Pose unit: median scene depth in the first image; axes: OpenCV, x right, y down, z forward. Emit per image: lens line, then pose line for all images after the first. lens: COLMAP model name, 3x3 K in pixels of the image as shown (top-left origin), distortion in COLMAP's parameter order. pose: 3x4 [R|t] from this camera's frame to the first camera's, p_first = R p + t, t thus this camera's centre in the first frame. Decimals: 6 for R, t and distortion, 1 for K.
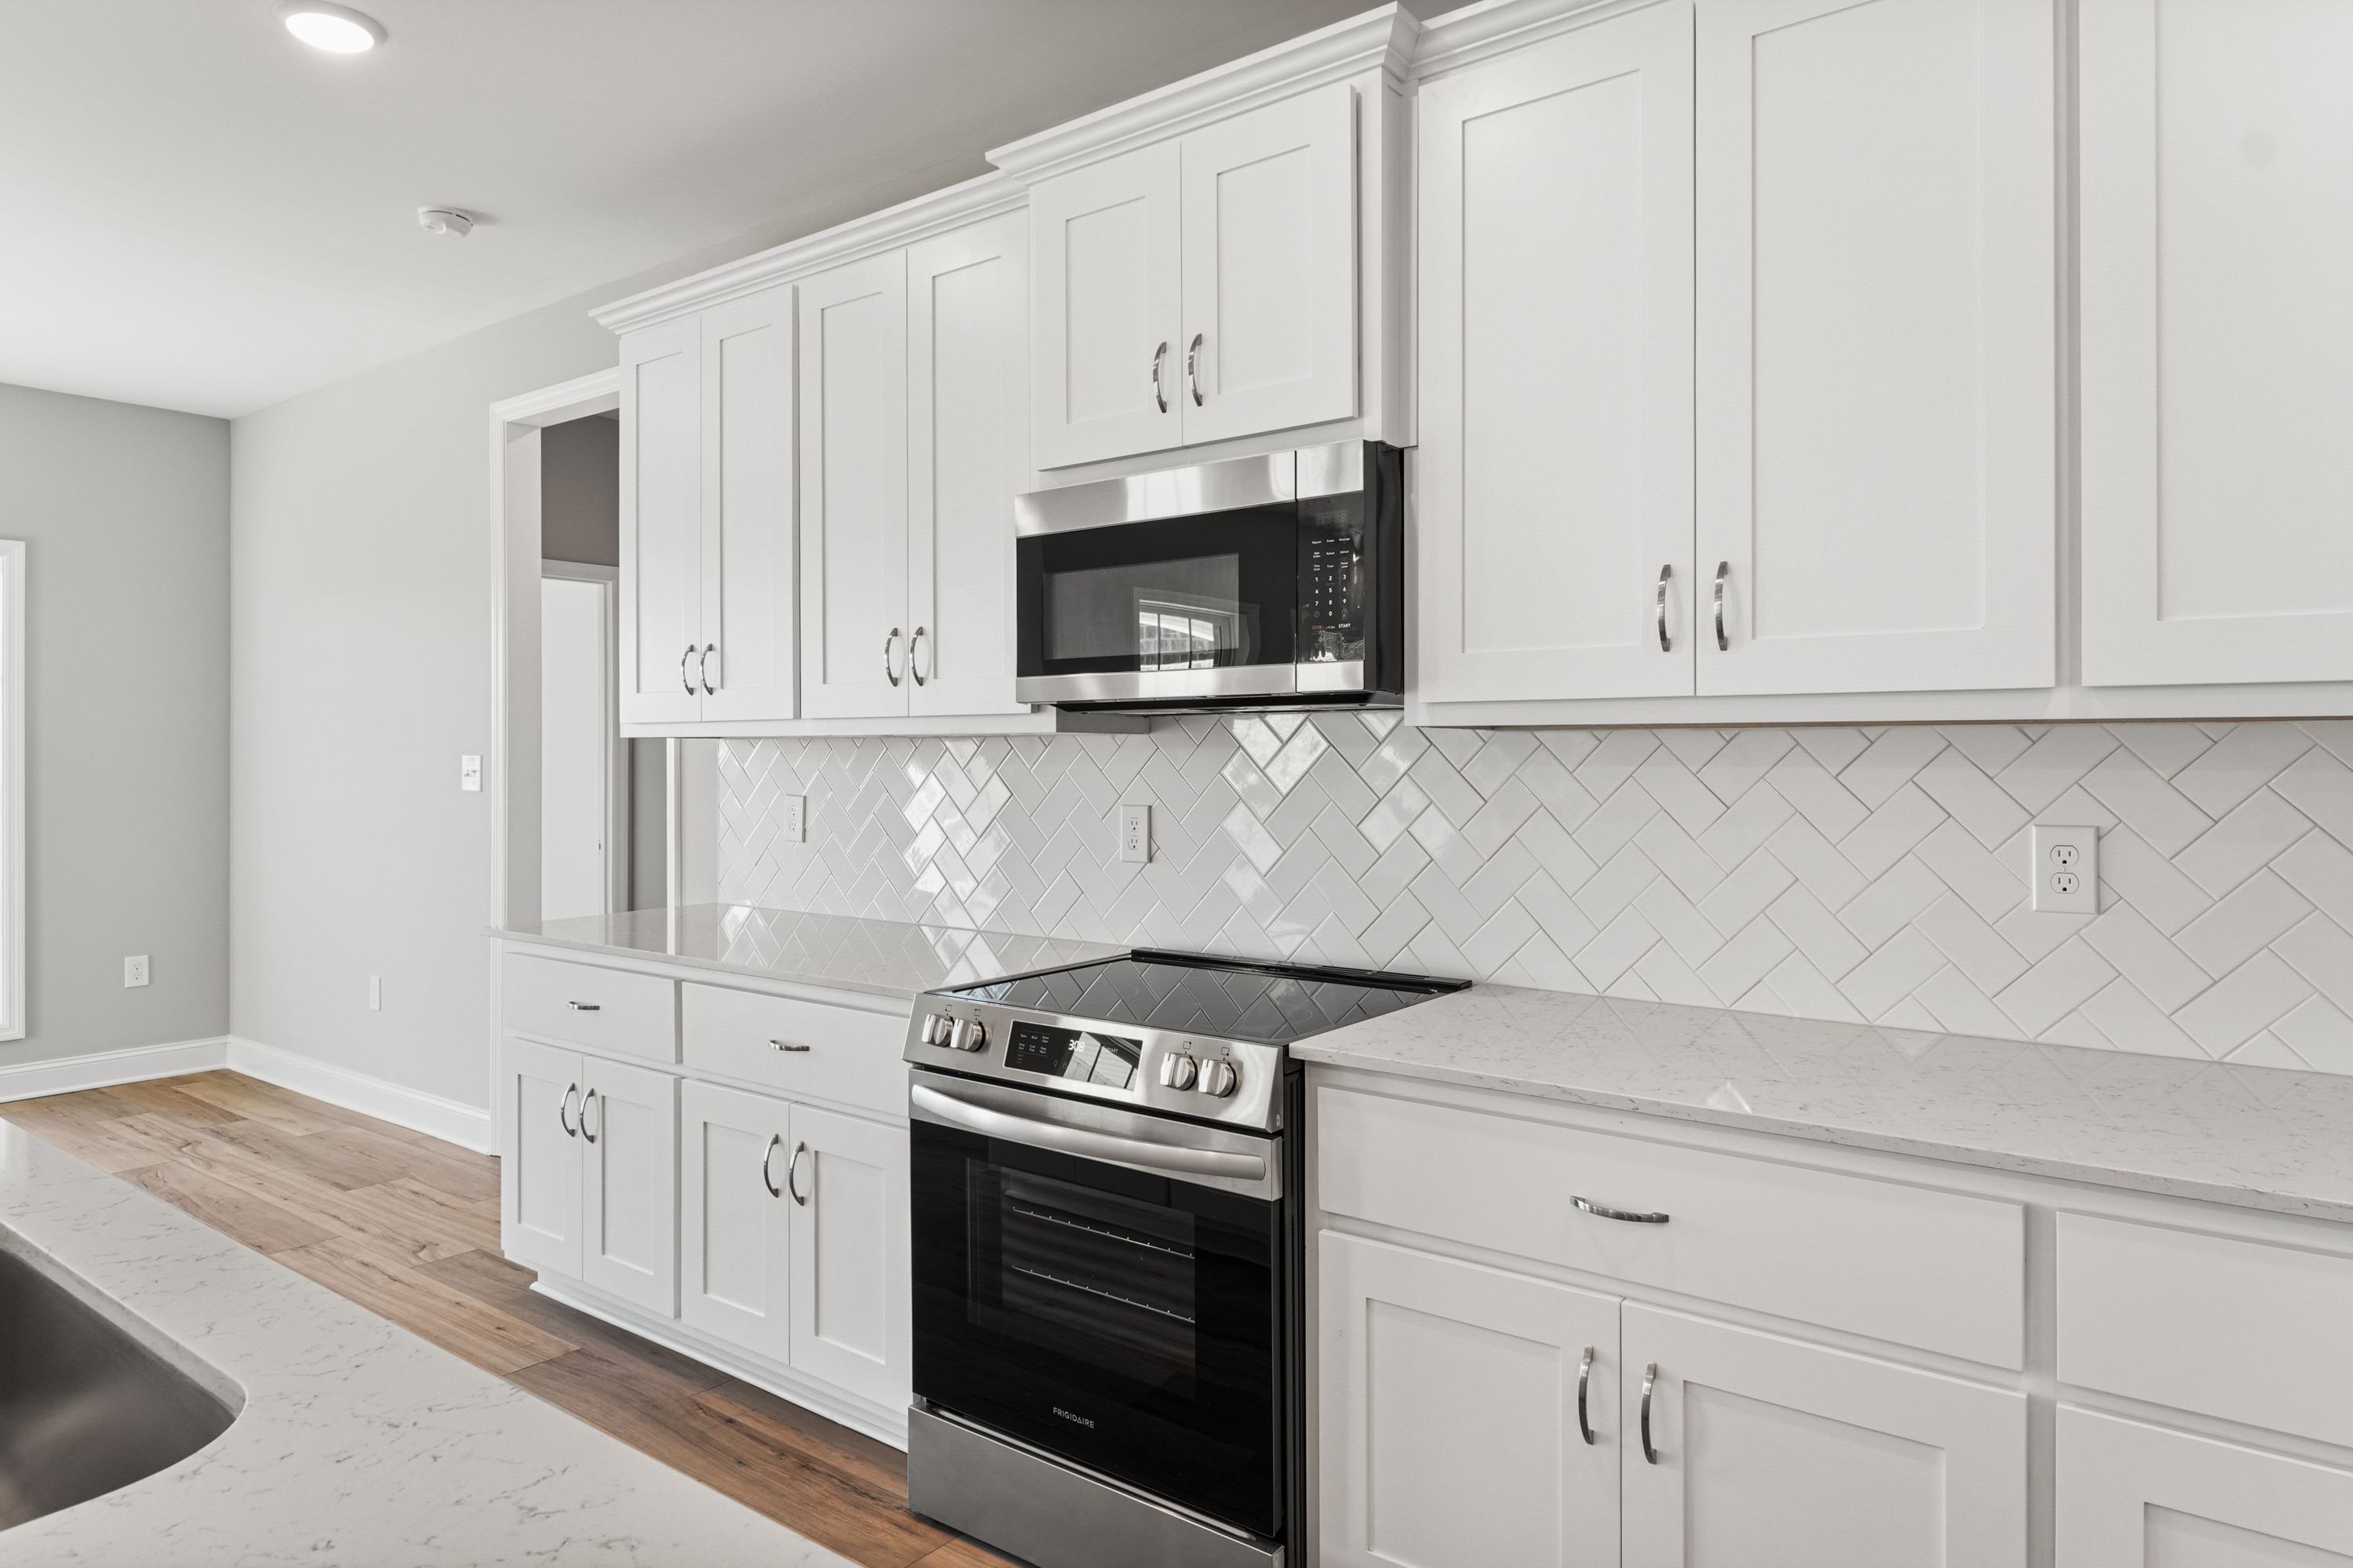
lens RADIAL K [[1421.9, 0, 1179.4], [0, 1421.9, 747.7], [0, 0, 1]] dist [0.002244, 0.001873]
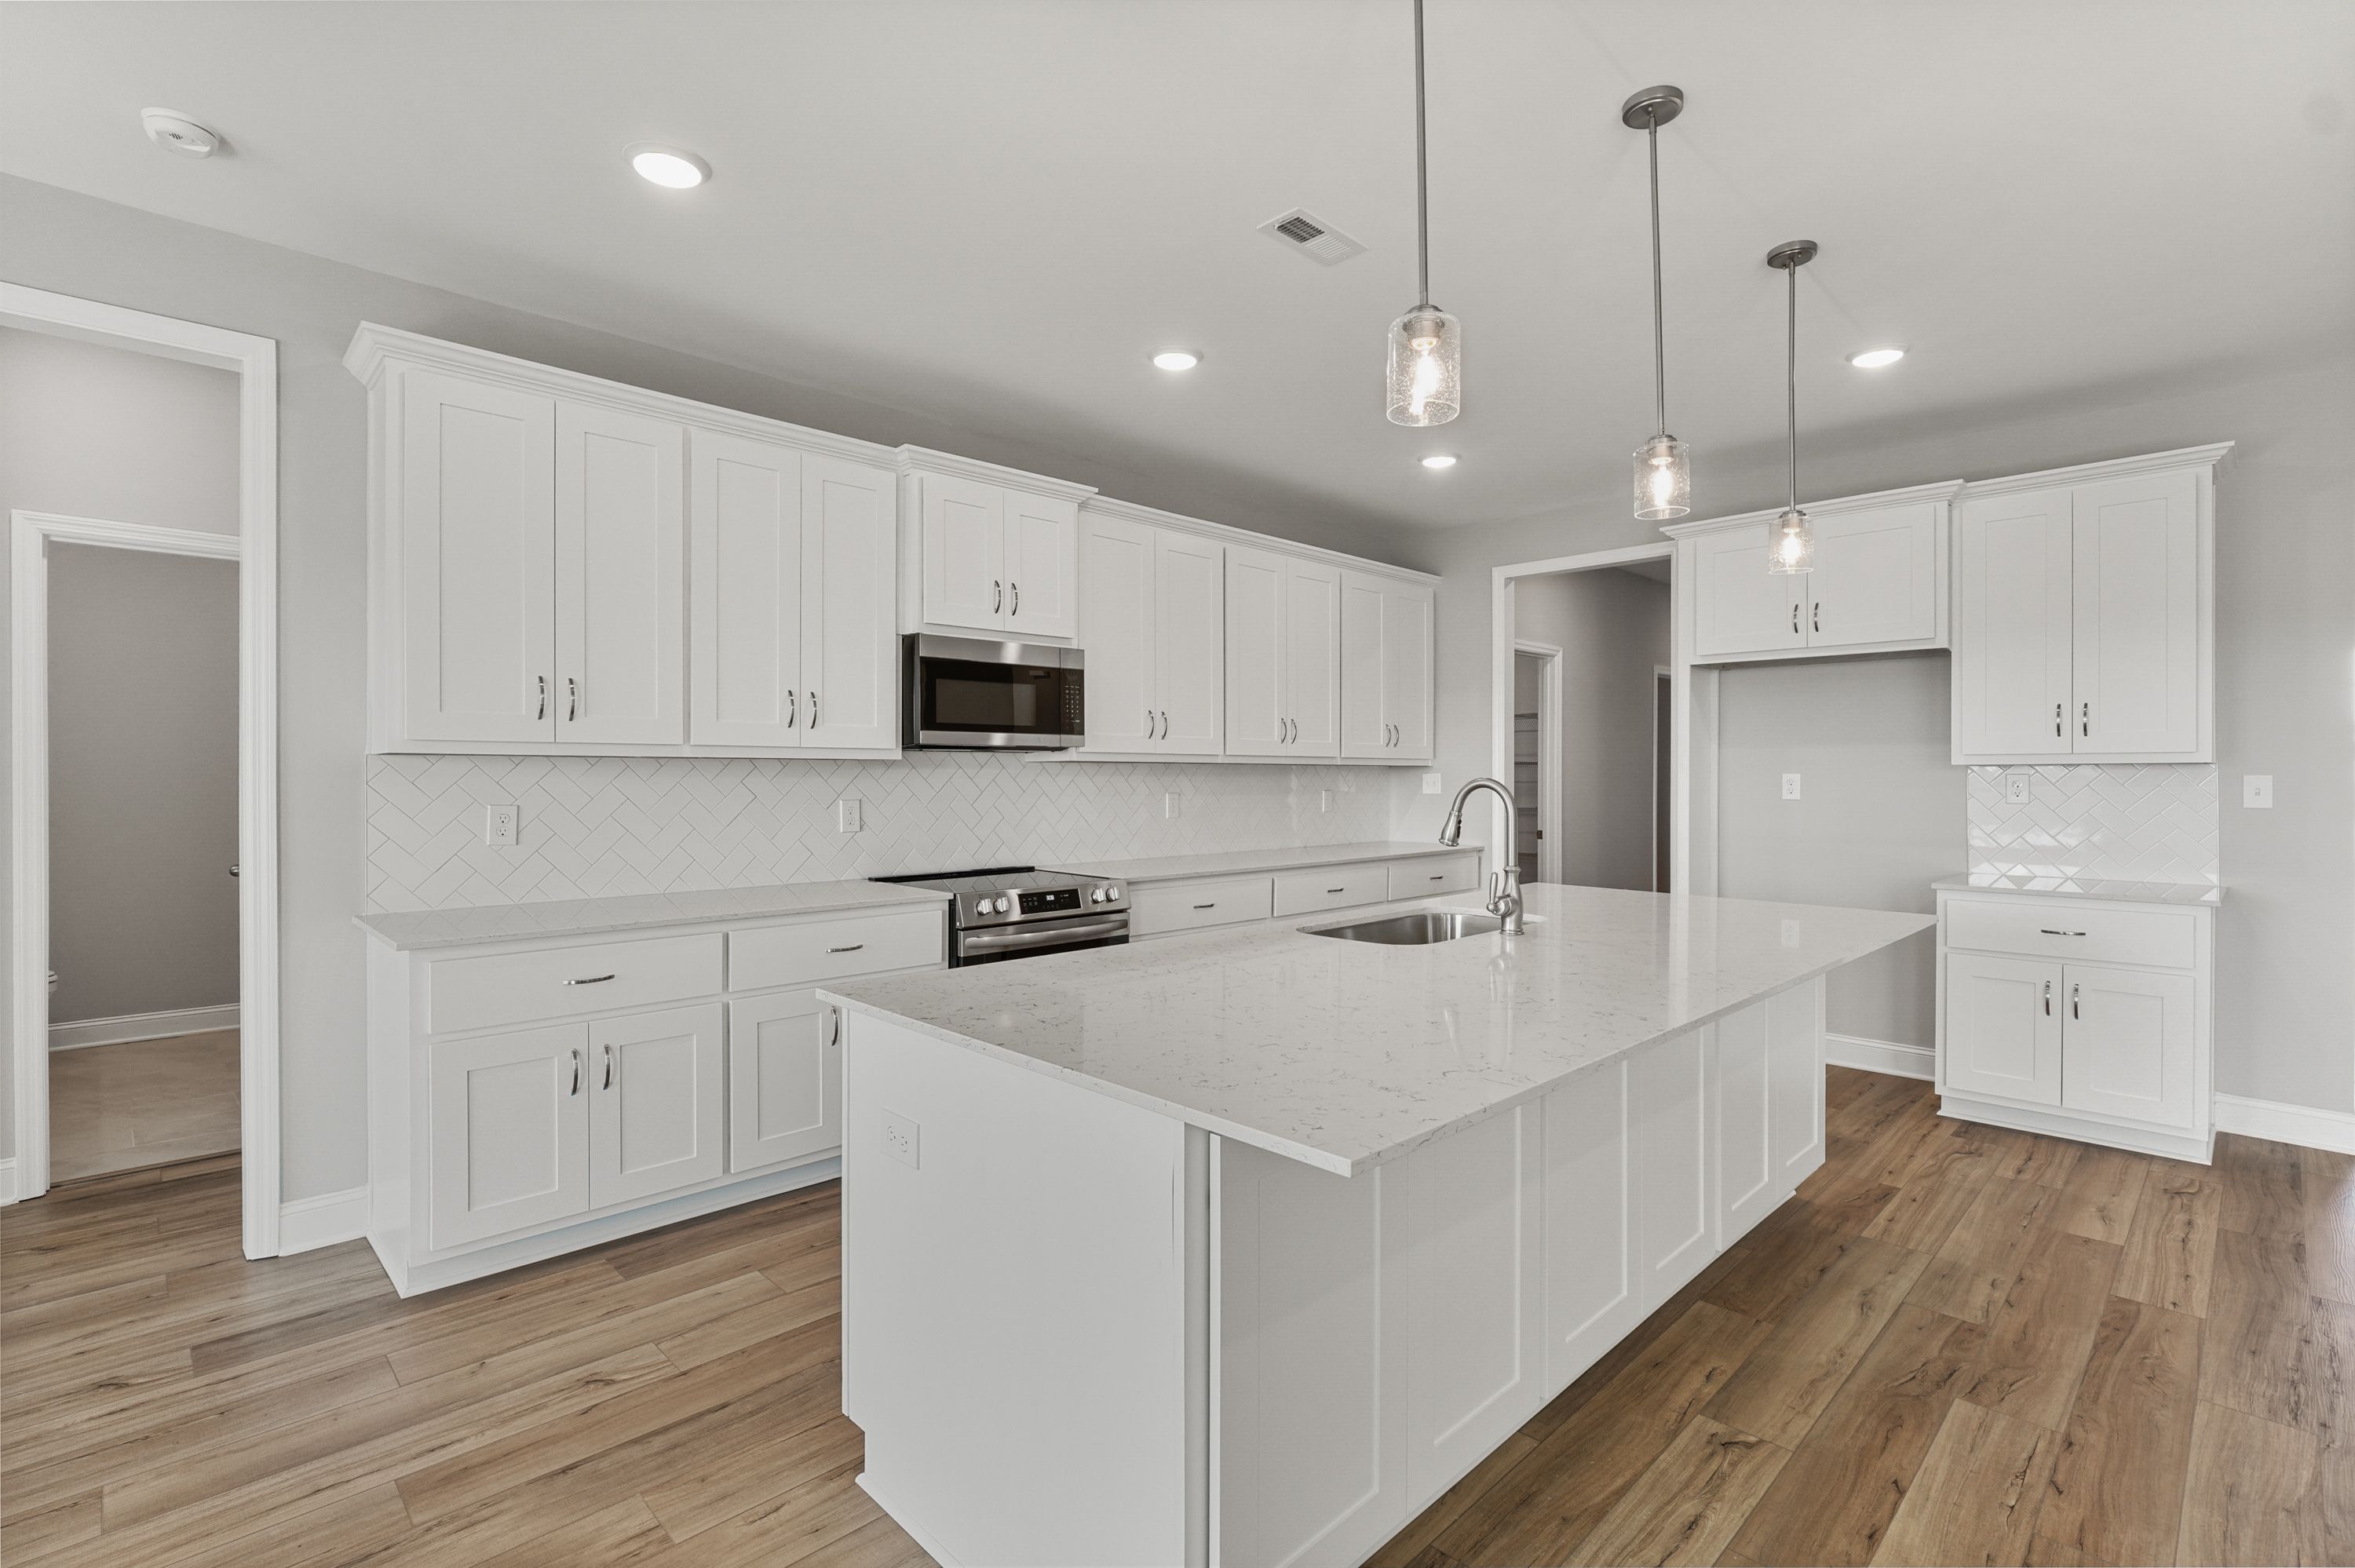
lens RADIAL K [[1090.3, 0, 1177.5], [0, 1090.3, 784.0], [0, 0, 1]] dist [0.000059, -0.000131]
pose [[0.142011, -0.005395, 0.989850, -1.076434], [-0.001110, 0.999984, 0.005609, 0.009500], [-0.989864, -0.001895, 0.142003, 0.327827]]
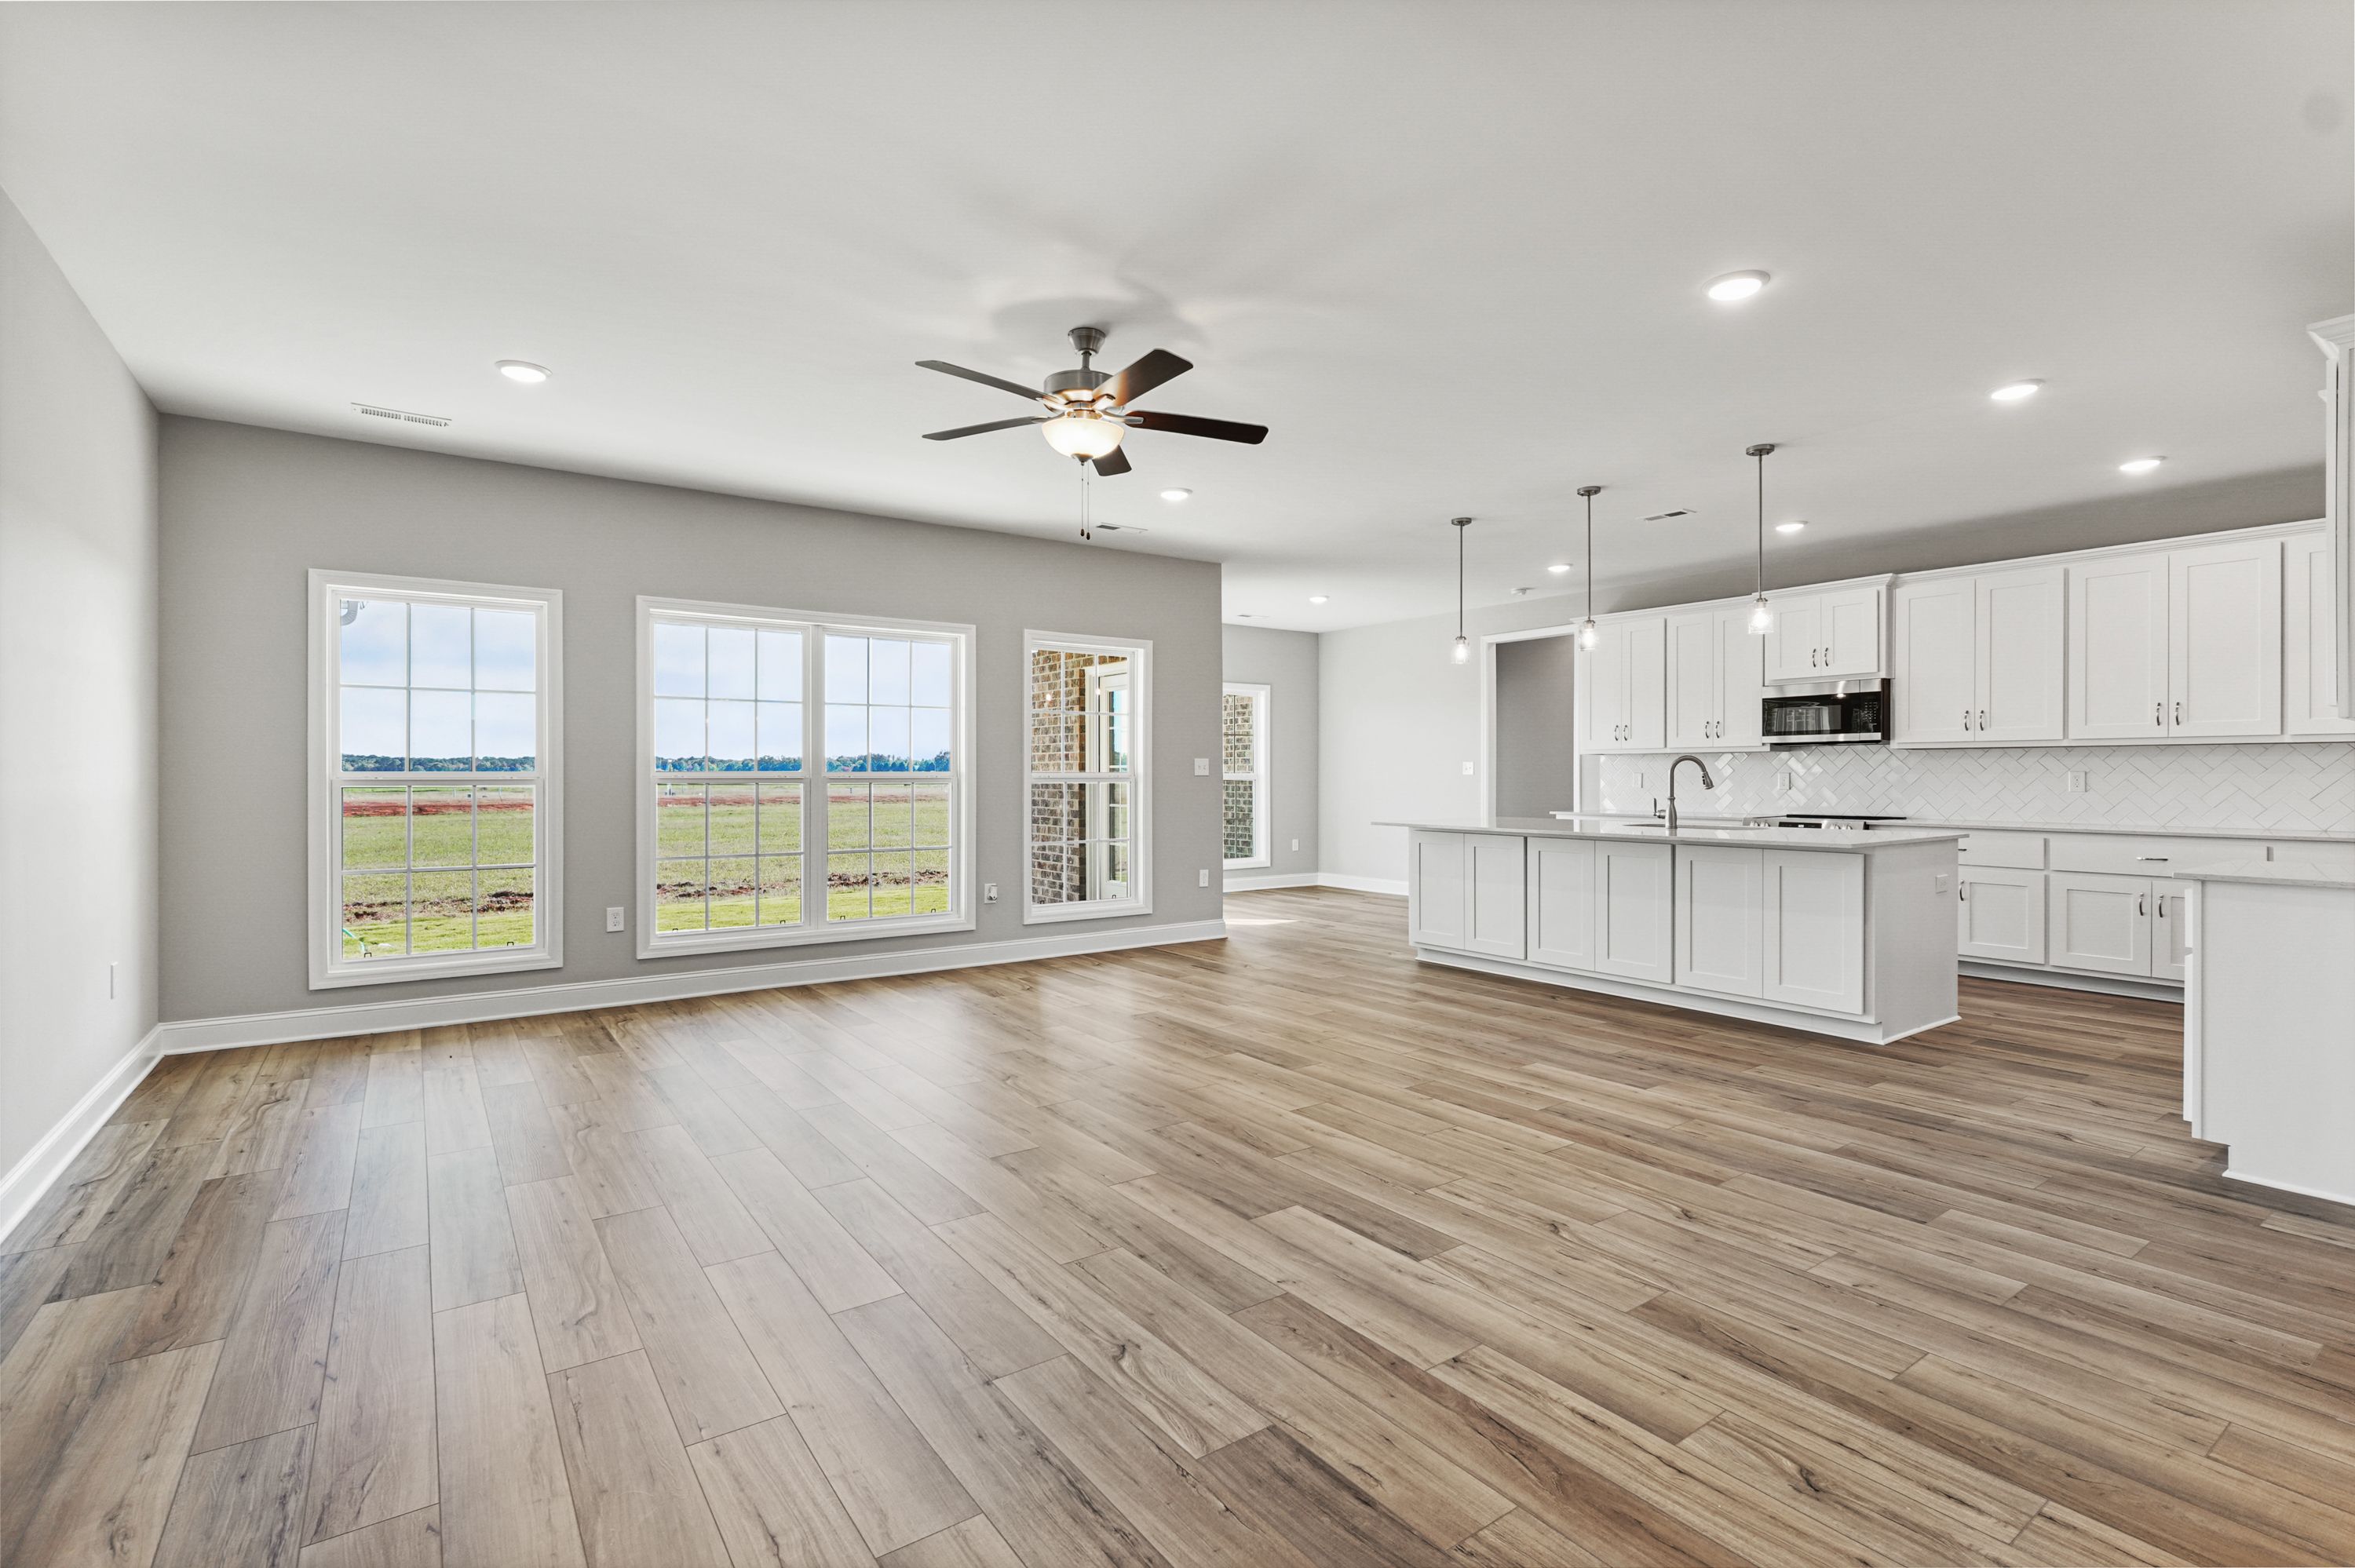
lens RADIAL K [[1090.3, 0, 1177.5], [0, 1090.3, 784.0], [0, 0, 1]] dist [0.000059, -0.000131]
pose [[0.952087, 0.006384, -0.305760, -0.499436], [-0.003971, 0.999956, 0.008512, 0.040717], [0.305801, -0.006890, 0.952070, -1.556544]]
